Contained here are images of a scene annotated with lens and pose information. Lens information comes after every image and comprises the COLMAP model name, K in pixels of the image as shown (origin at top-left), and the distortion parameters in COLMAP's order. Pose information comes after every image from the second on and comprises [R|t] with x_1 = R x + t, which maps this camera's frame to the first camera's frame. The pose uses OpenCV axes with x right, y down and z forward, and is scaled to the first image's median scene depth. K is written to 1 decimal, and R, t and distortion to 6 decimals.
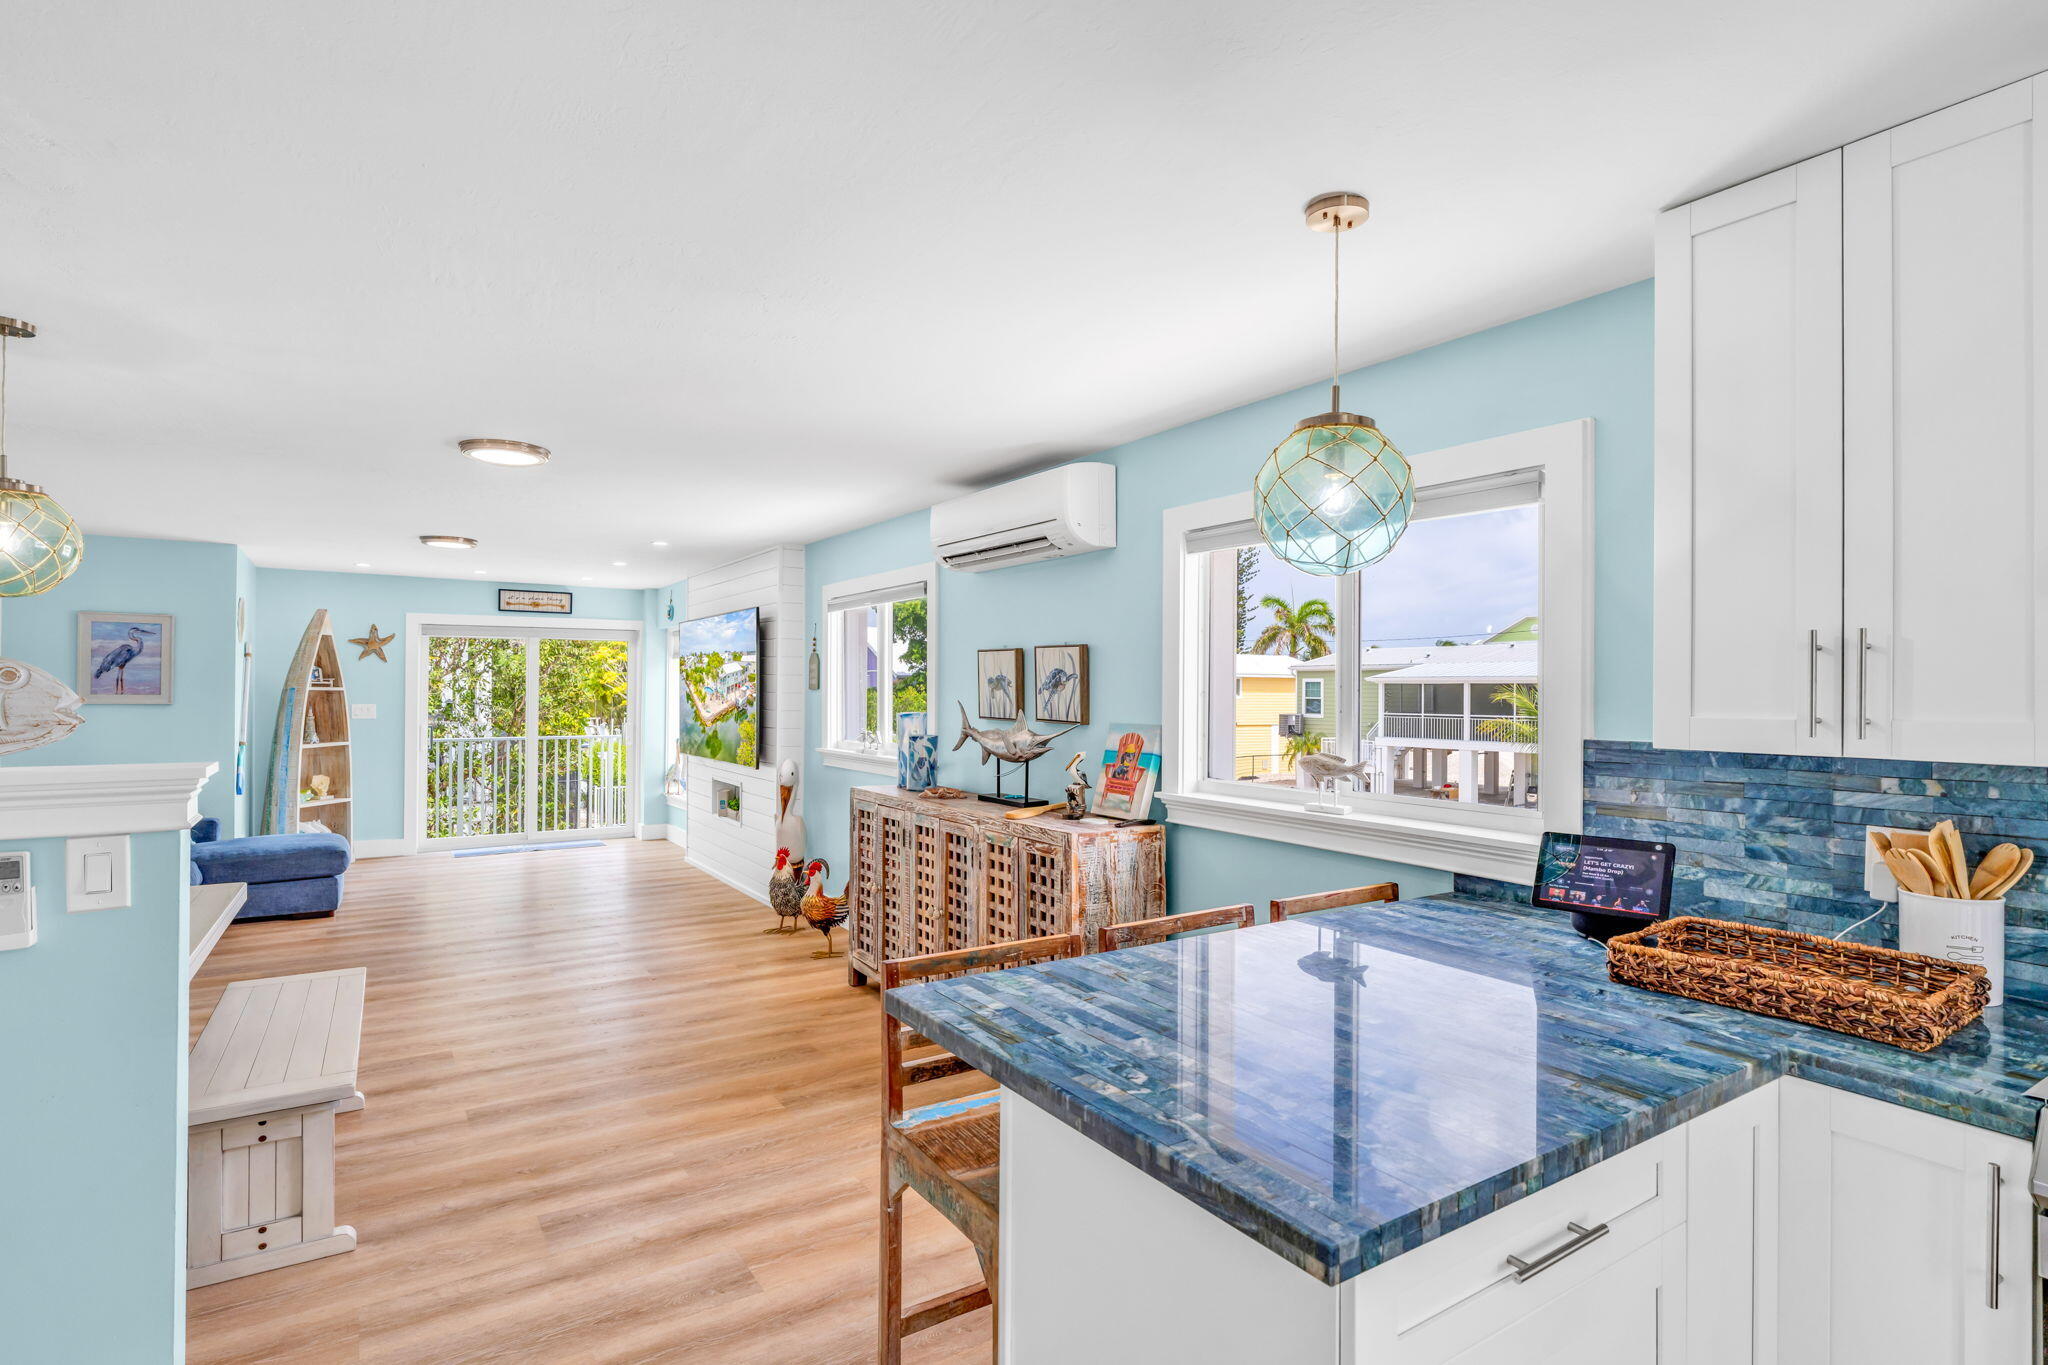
lens RADIAL K [[995.7, 0, 1030.3], [0, 995.7, 680.3], [0, 0, 1]] dist [0.005521, 0.000916]
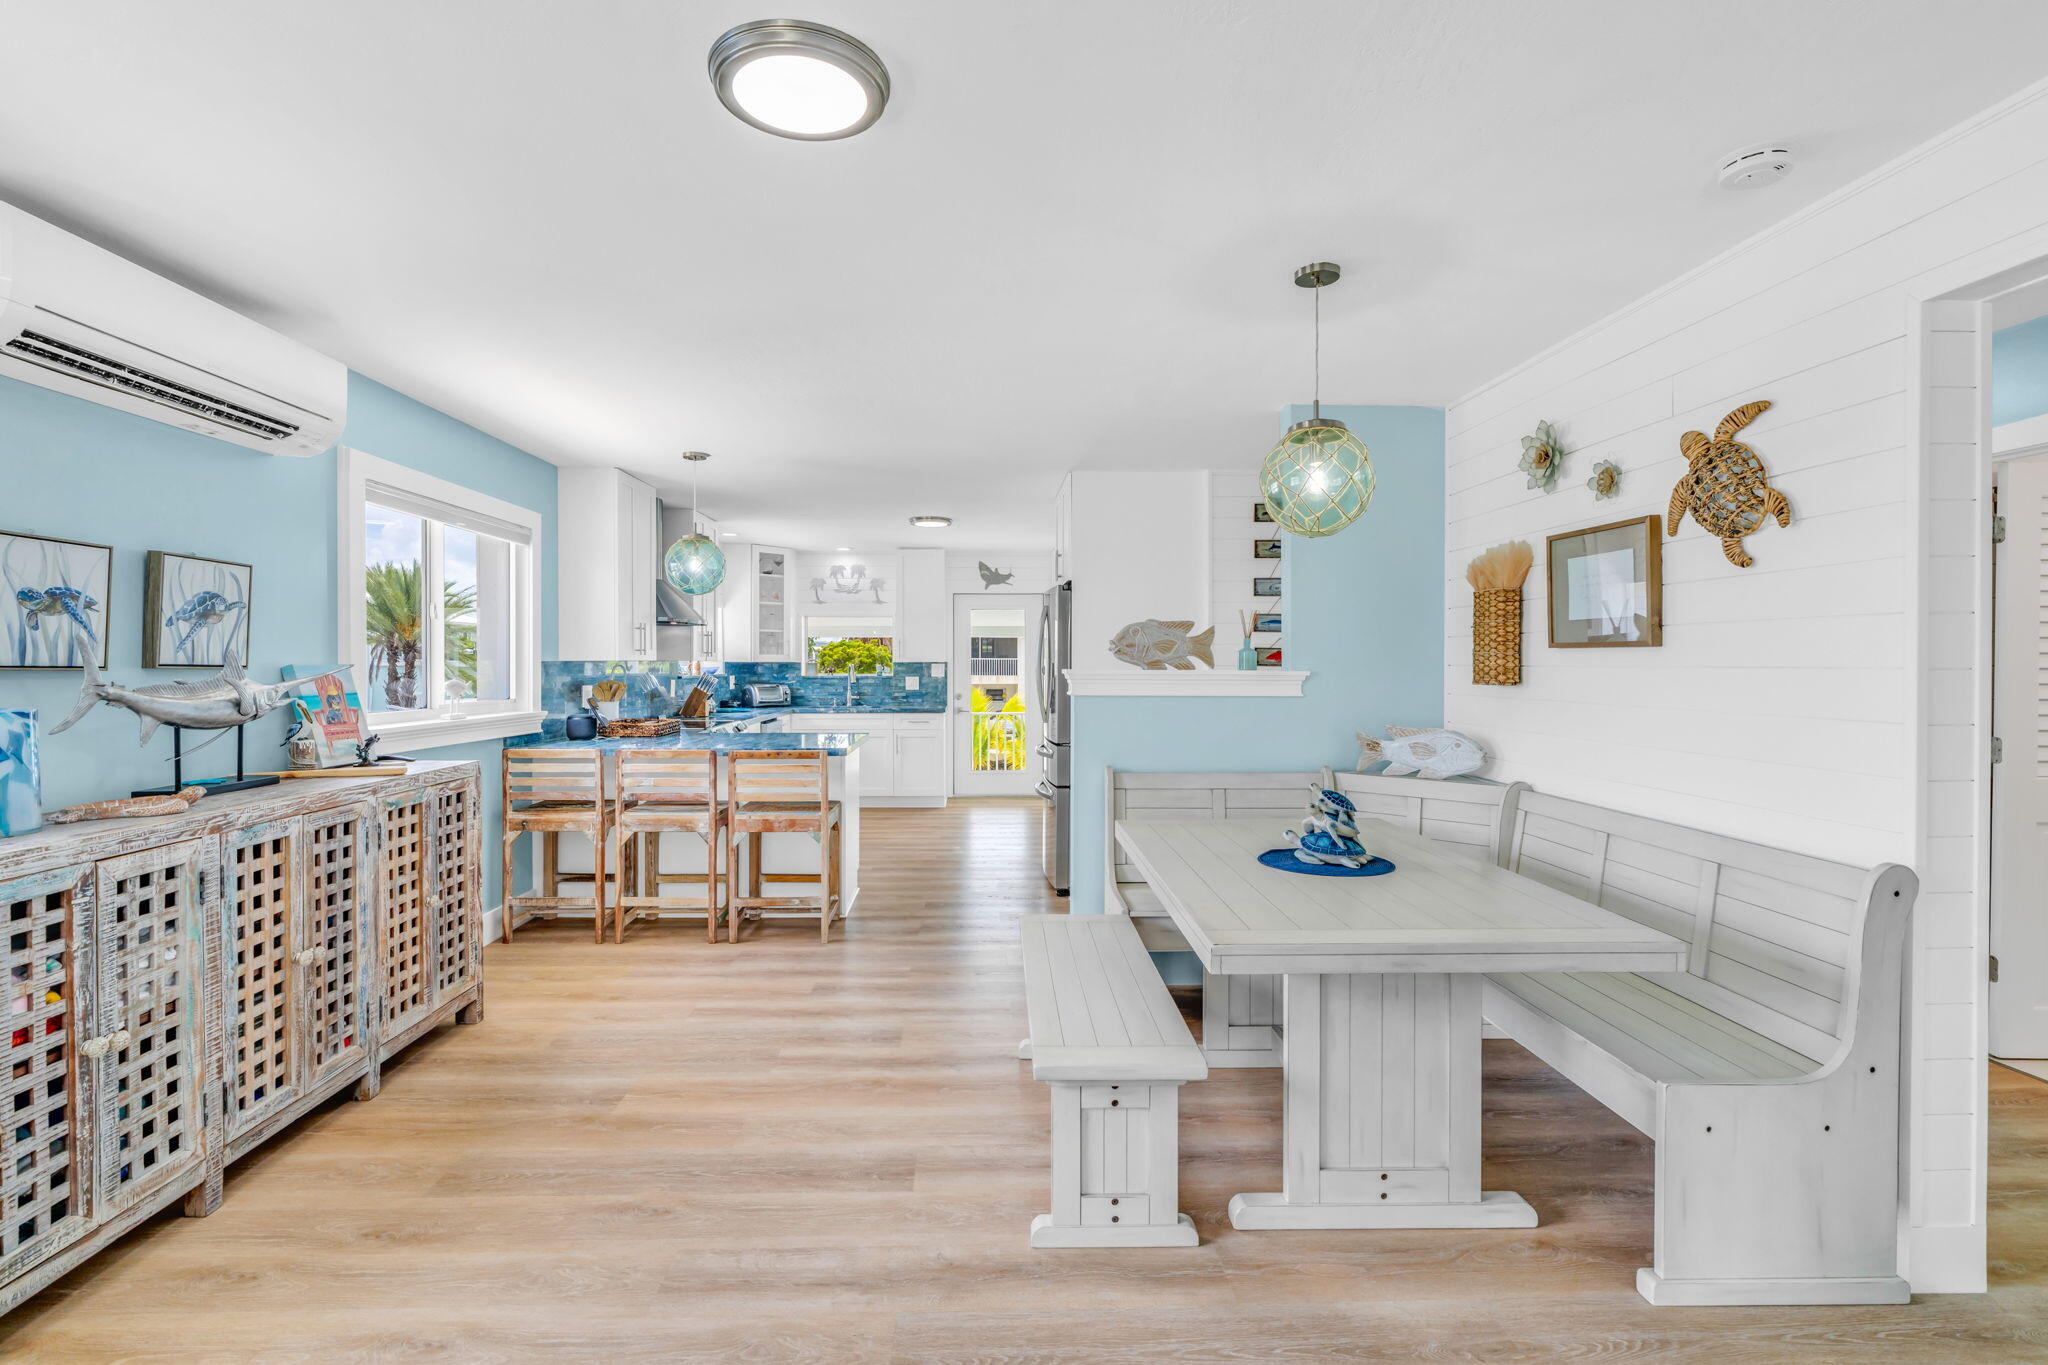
lens RADIAL K [[917.8, 0, 1007.3], [0, 917.8, 670.1], [0, 0, 1]] dist [-0.004011, 0.000940]
pose [[-0.849523, -0.012007, 0.527415, -0.522780], [-0.010952, 0.999927, 0.005122, 0.022656], [-0.527438, -0.001425, -0.849592, 0.824038]]
